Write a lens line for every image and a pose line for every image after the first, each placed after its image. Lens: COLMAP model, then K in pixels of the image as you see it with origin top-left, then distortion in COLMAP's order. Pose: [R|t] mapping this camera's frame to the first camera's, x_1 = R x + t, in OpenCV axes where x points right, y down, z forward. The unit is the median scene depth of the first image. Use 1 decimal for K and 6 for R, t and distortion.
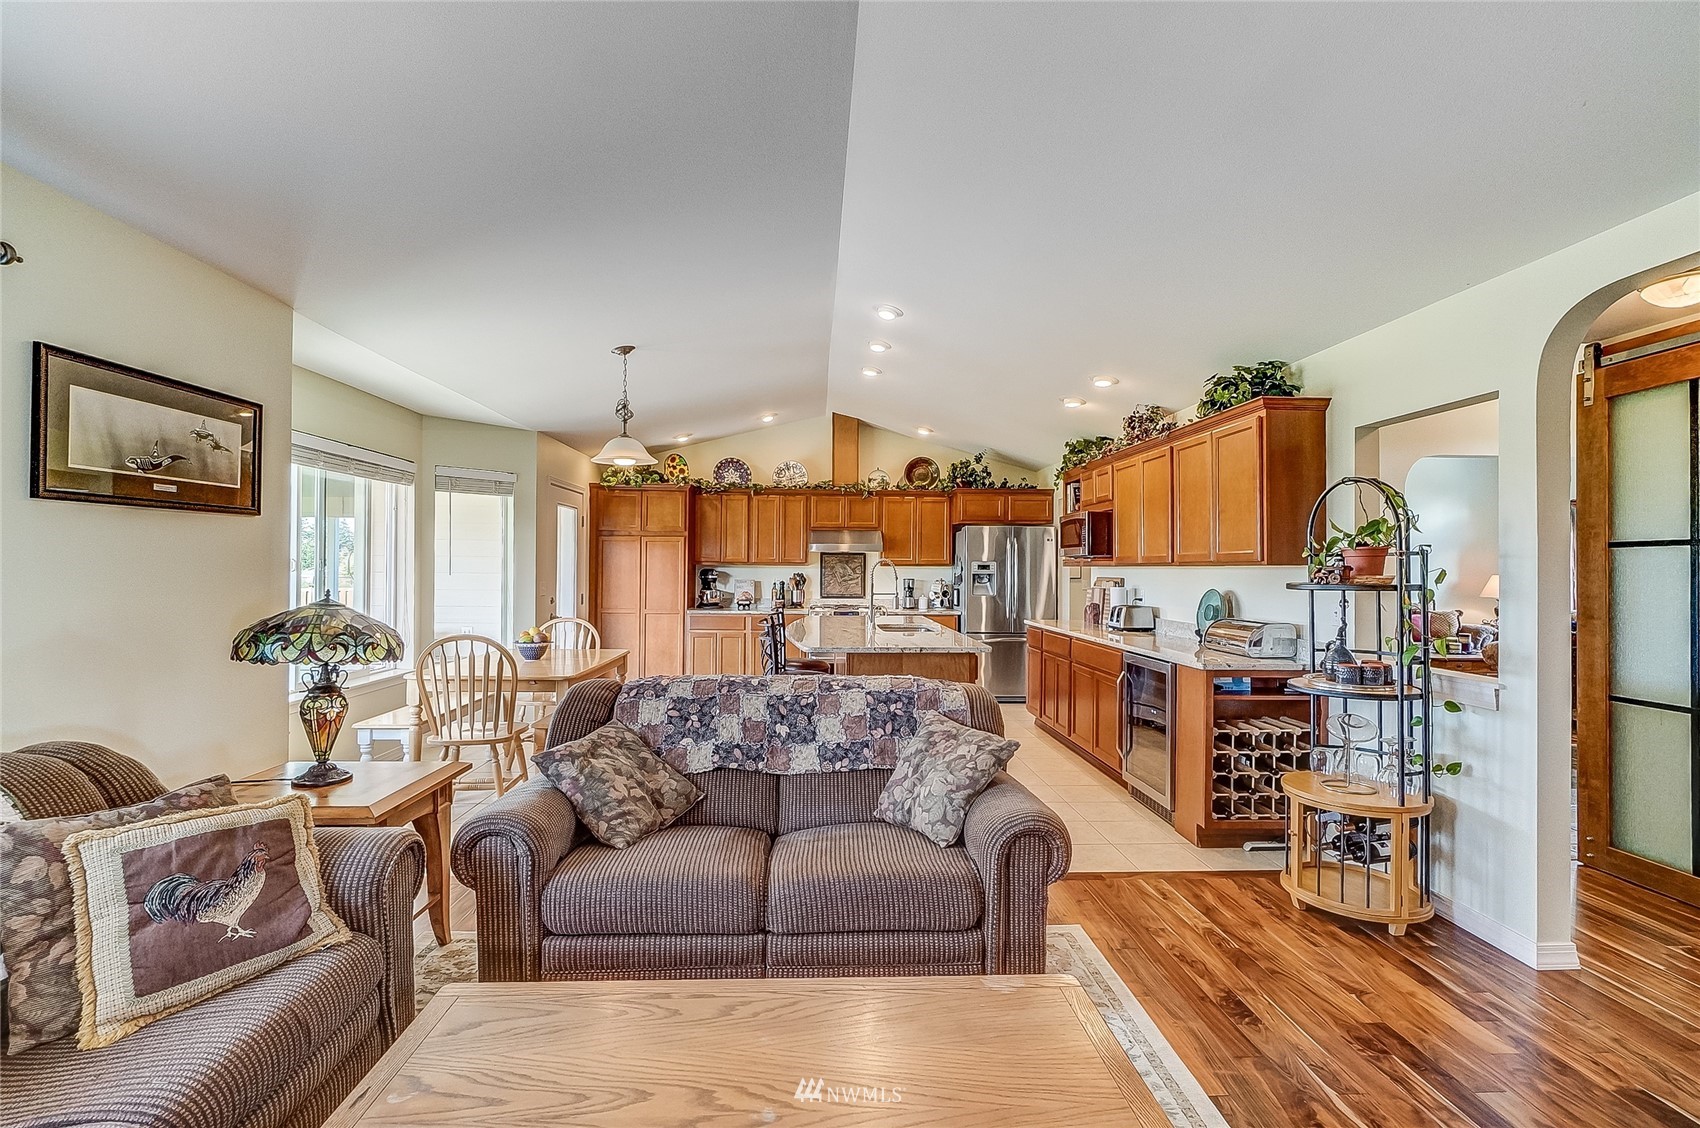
lens RADIAL K [[758.6, 0, 850.0], [0, 758.6, 564.0], [0, 0, 1]] dist [0.000245, -0.000011]
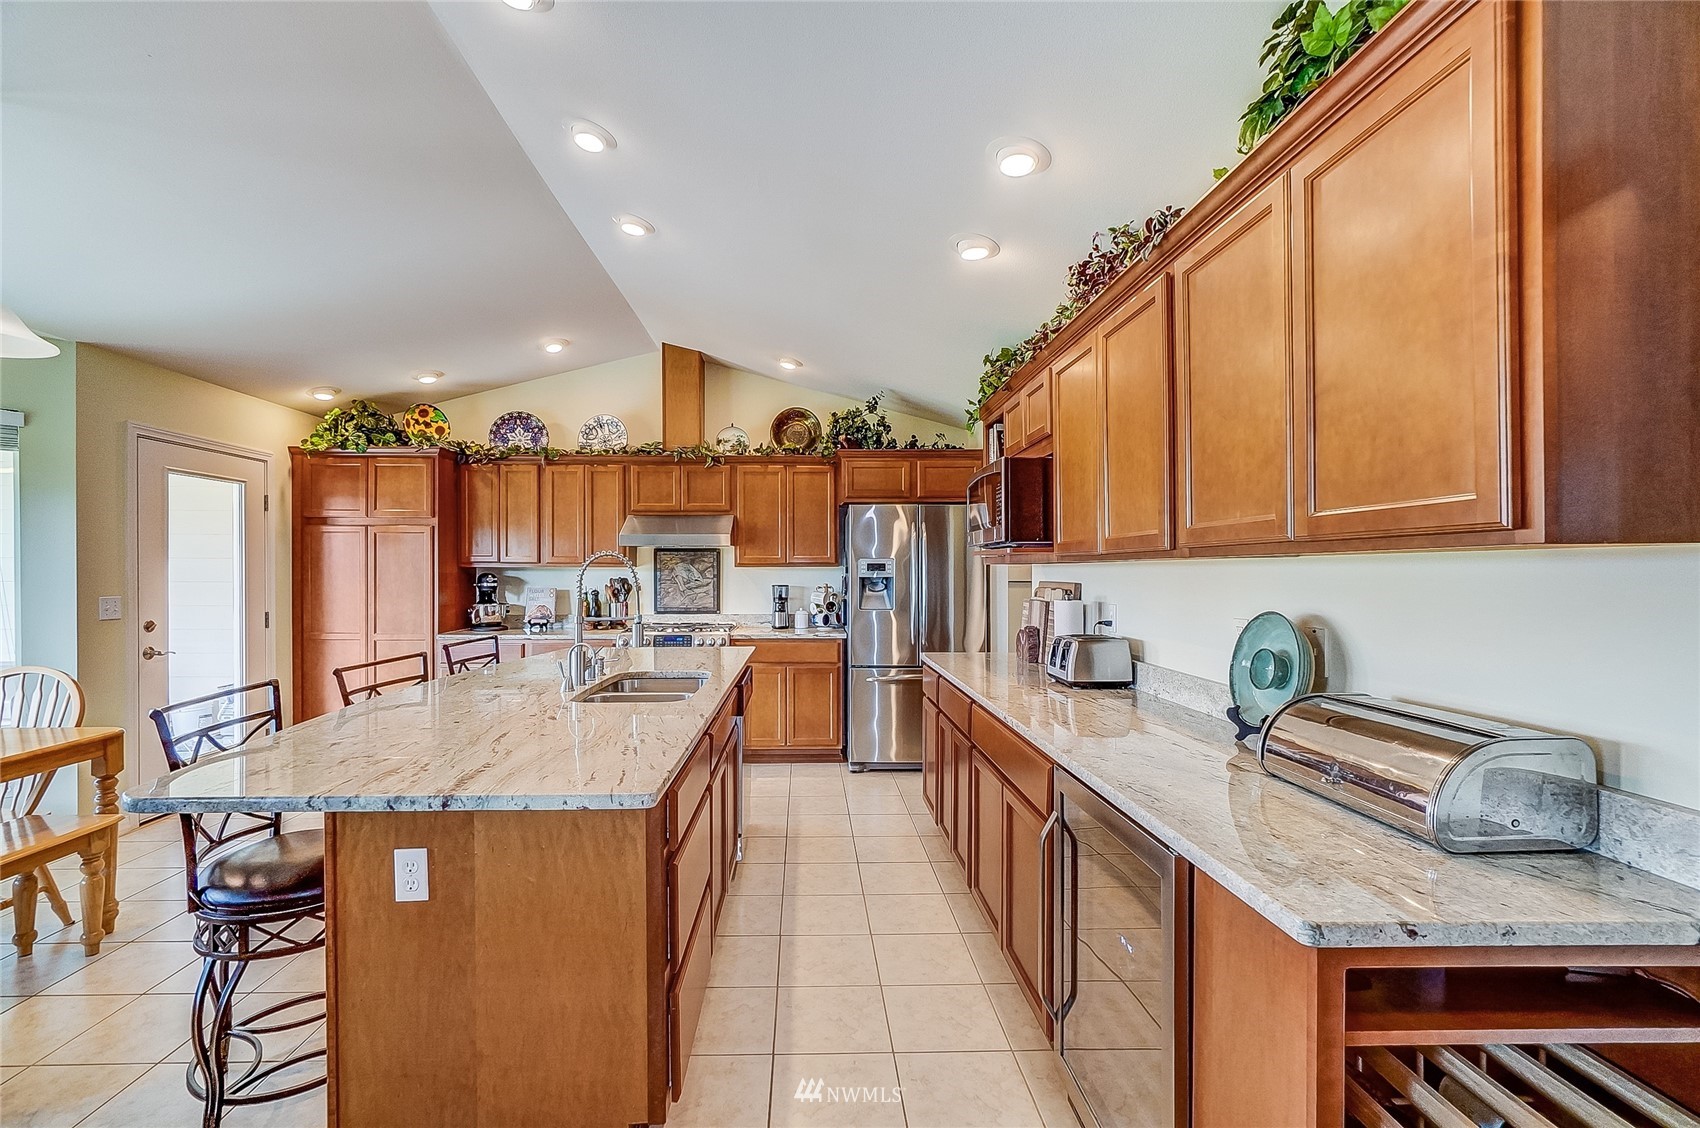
lens RADIAL K [[740.5, 0, 827.9], [0, 740.5, 569.4], [0, 0, 1]] dist [-0.000422, -0.000113]
pose [[0.999769, -0.008007, -0.019955, 0.140743], [0.008067, 0.999963, 0.002927, 0.003871], [0.019931, -0.003088, 0.999797, 0.340650]]
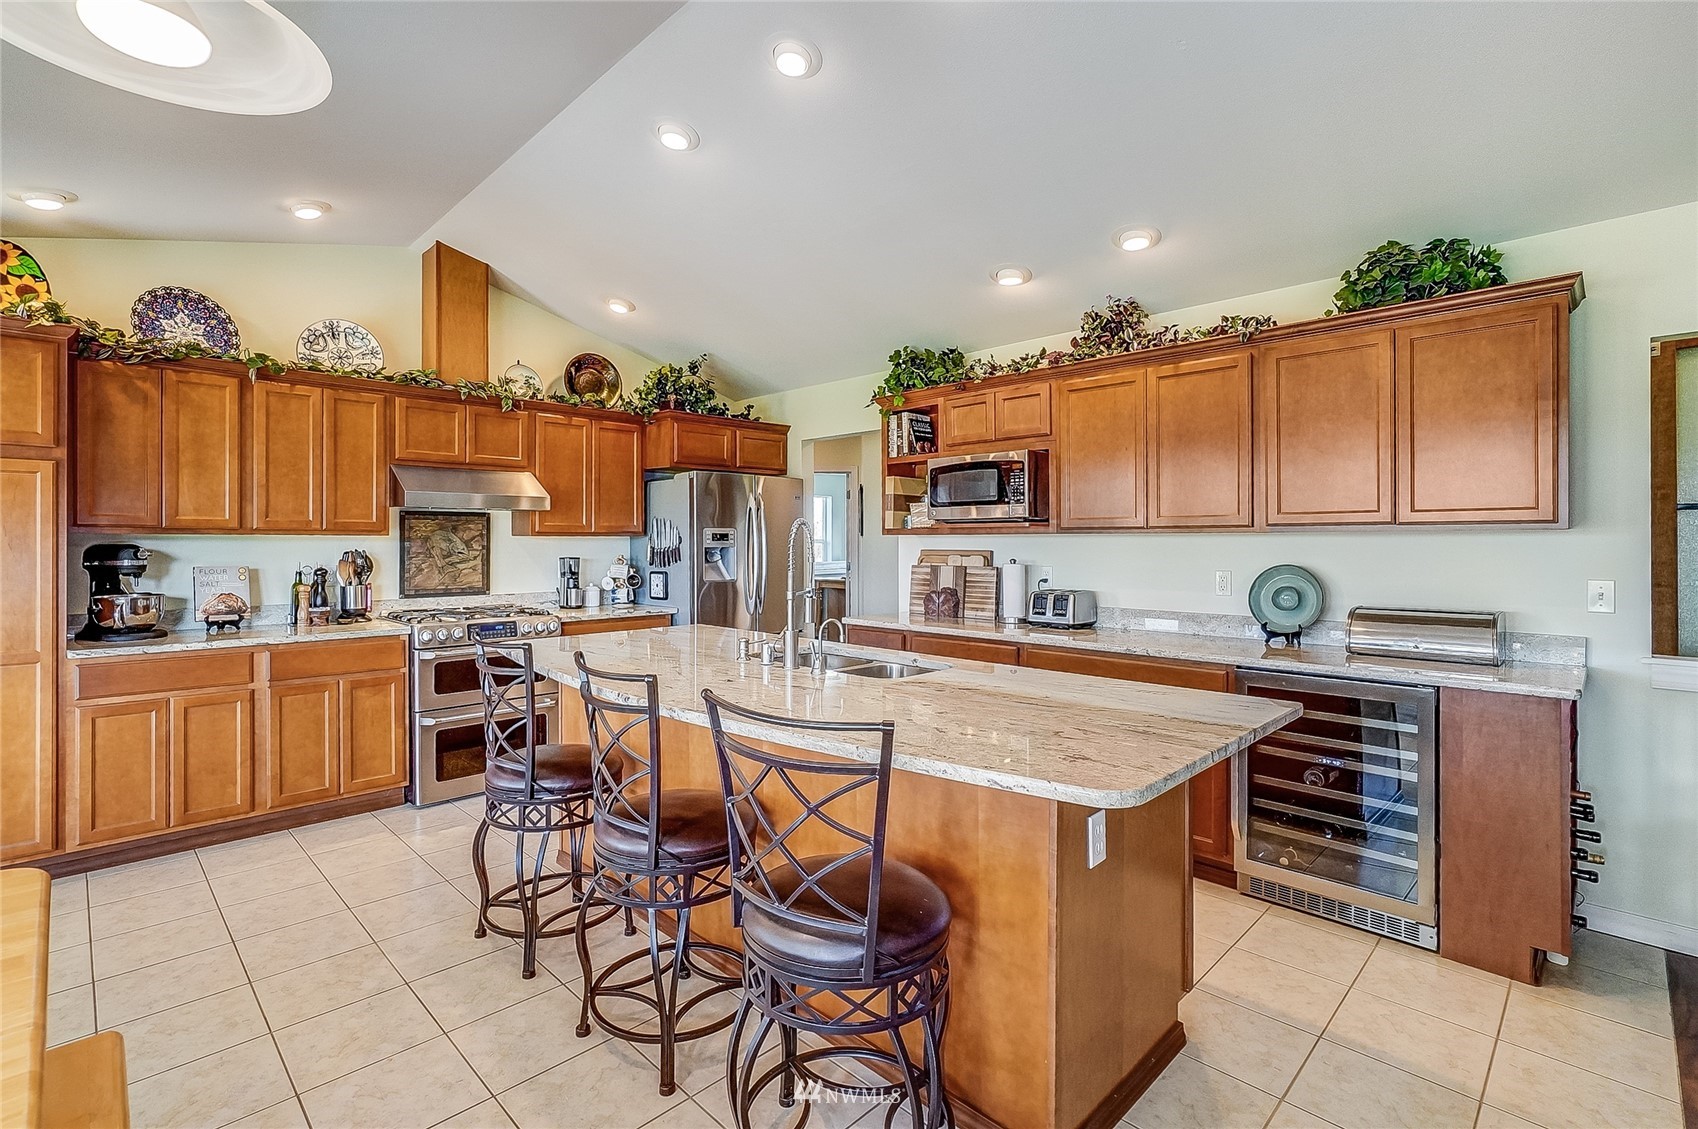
lens RADIAL K [[772.5, 0, 824.6], [0, 772.5, 546.3], [0, 0, 1]] dist [-0.000520, -0.000071]
pose [[0.749150, -0.011787, 0.662295, -0.180147], [0.003771, 0.999901, 0.013530, 0.003667], [-0.662389, -0.007639, 0.749121, 0.434486]]
